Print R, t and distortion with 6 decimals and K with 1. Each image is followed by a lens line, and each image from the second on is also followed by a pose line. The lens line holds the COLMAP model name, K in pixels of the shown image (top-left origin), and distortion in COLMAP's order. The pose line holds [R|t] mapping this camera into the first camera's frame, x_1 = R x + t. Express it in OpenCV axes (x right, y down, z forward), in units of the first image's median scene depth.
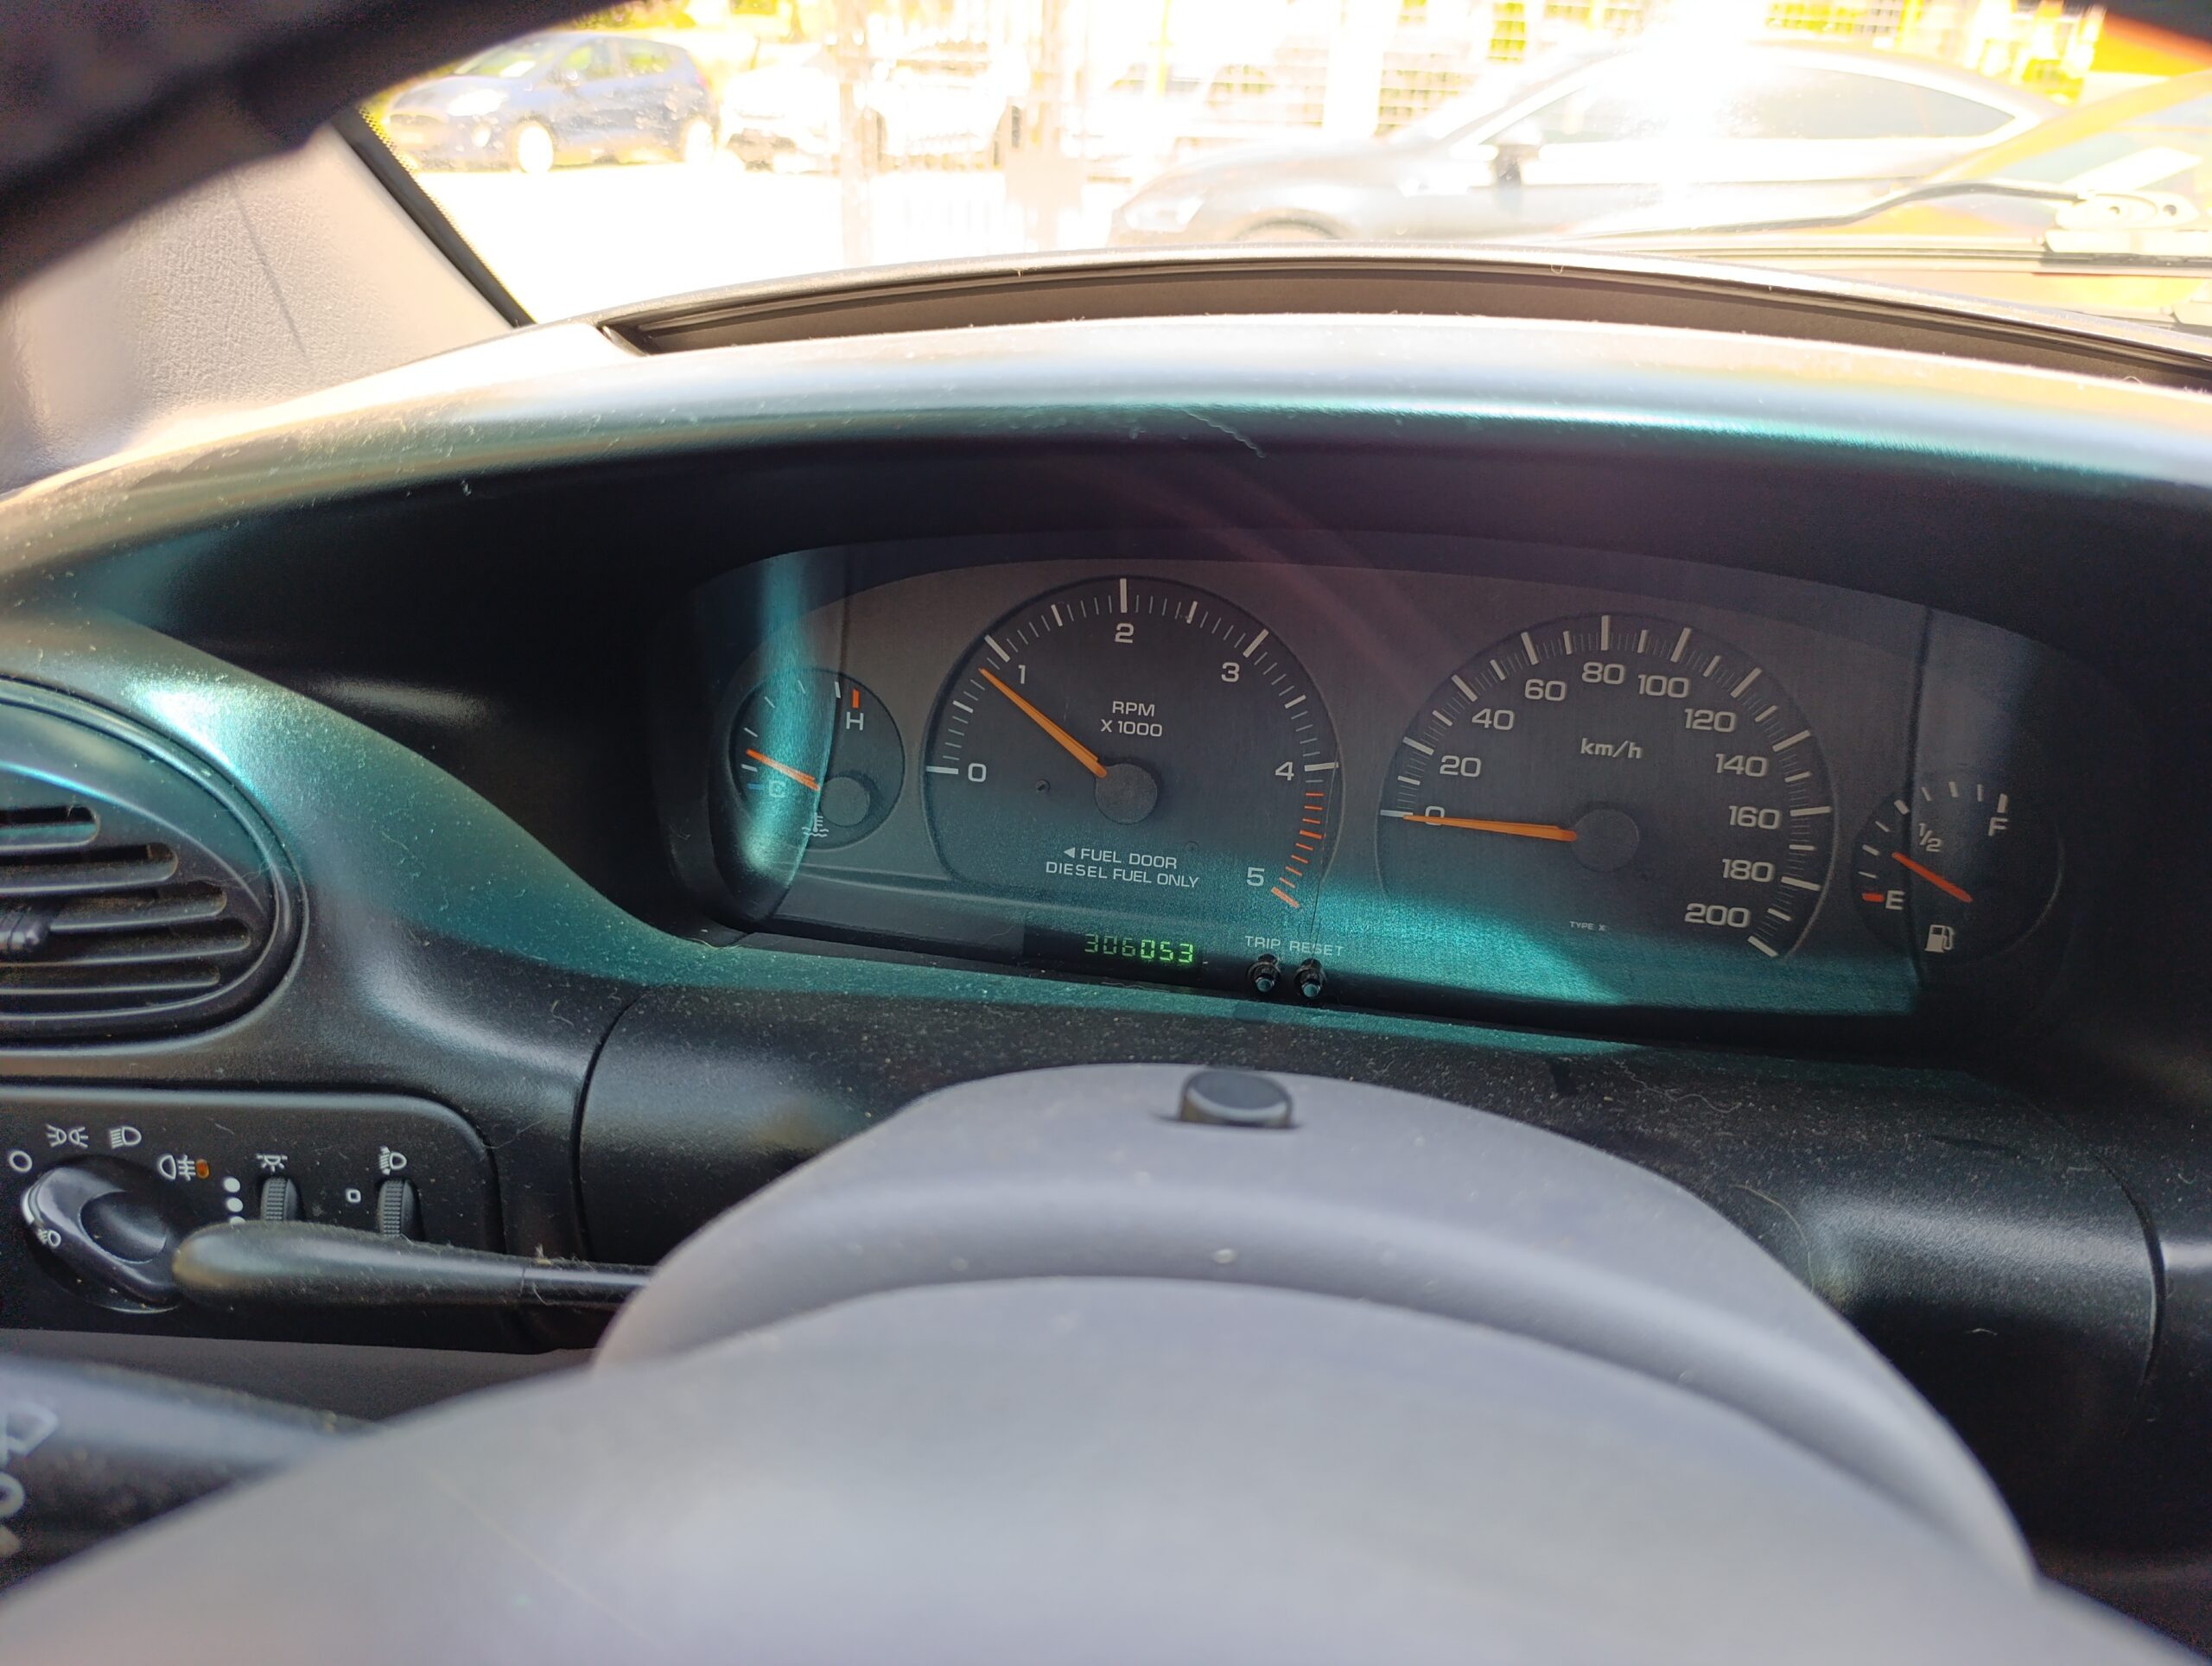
lens RADIAL K [[1483.2, 0, 1105.2], [0, 1483.2, 834.9], [0, 0, 1]] dist [0.007301, -0.009566]
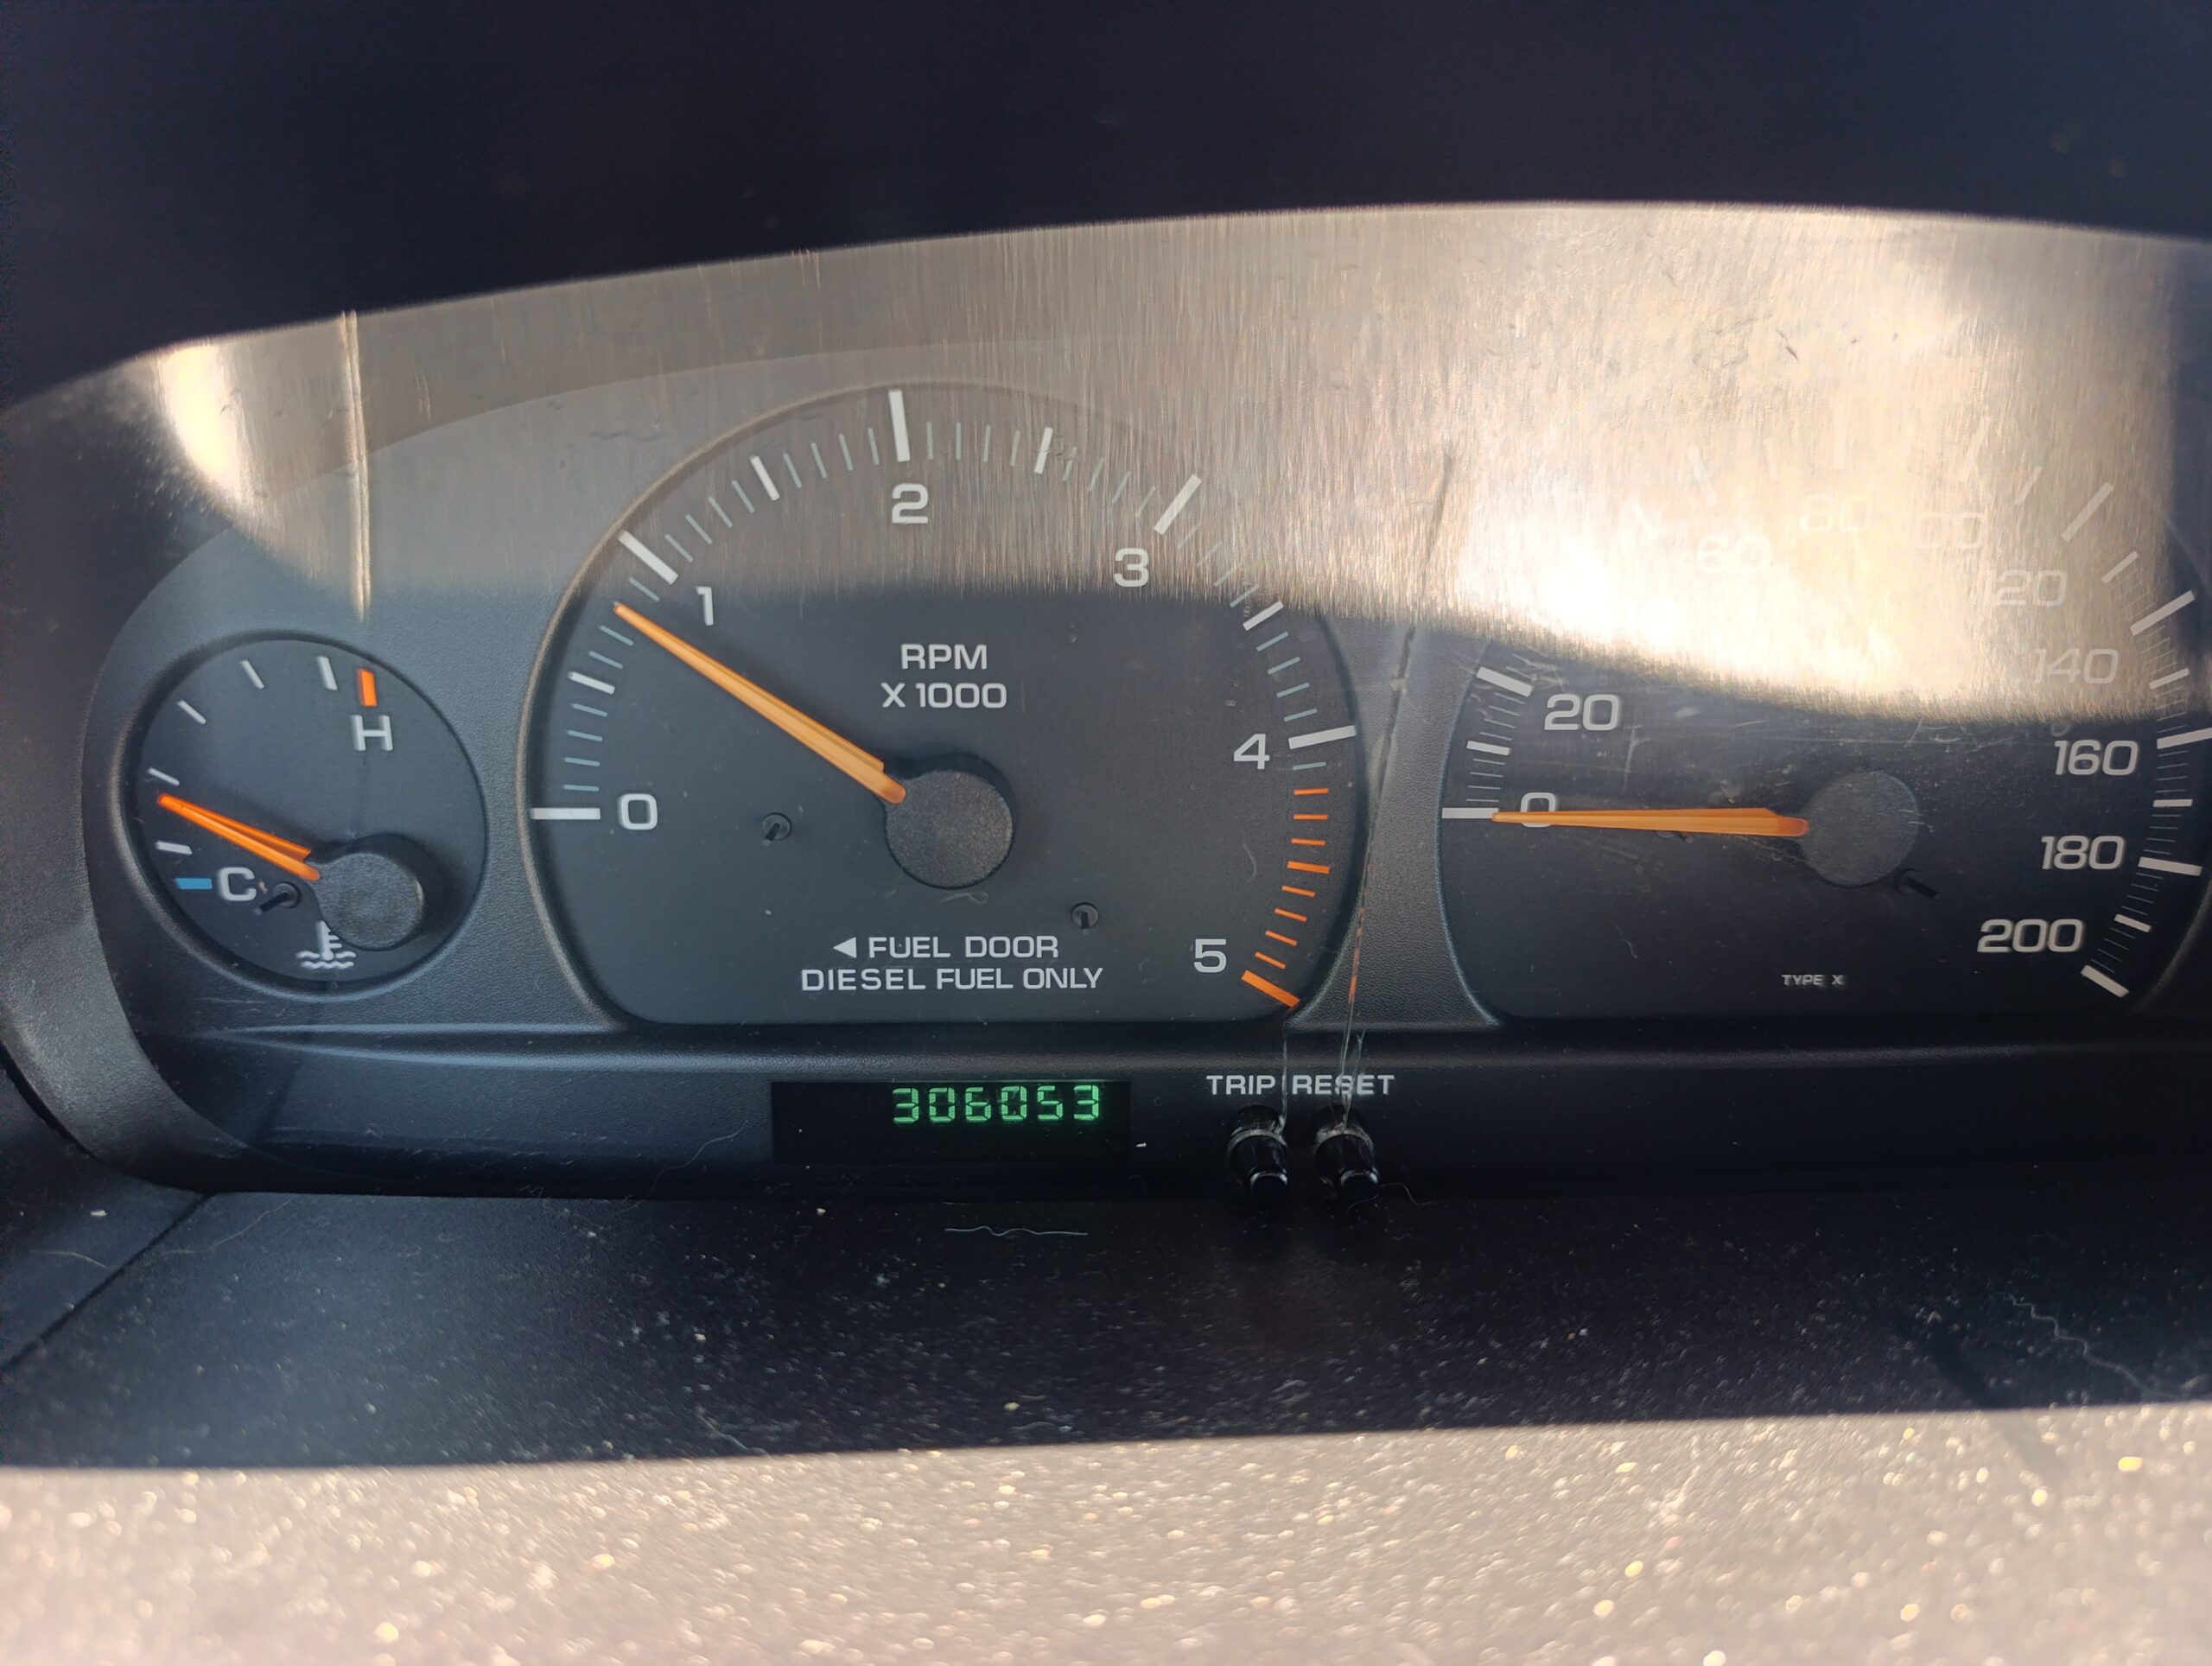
lens RADIAL K [[1483.2, 0, 1225.0], [0, 1483.2, 845.3], [0, 0, 1]] dist [0.007301, -0.009566]
pose [[0.970432, -0.106300, 0.216707, -0.004327], [0.101785, 0.994294, 0.031924, -0.027836], [-0.218864, -0.008923, 0.975714, 0.488240]]
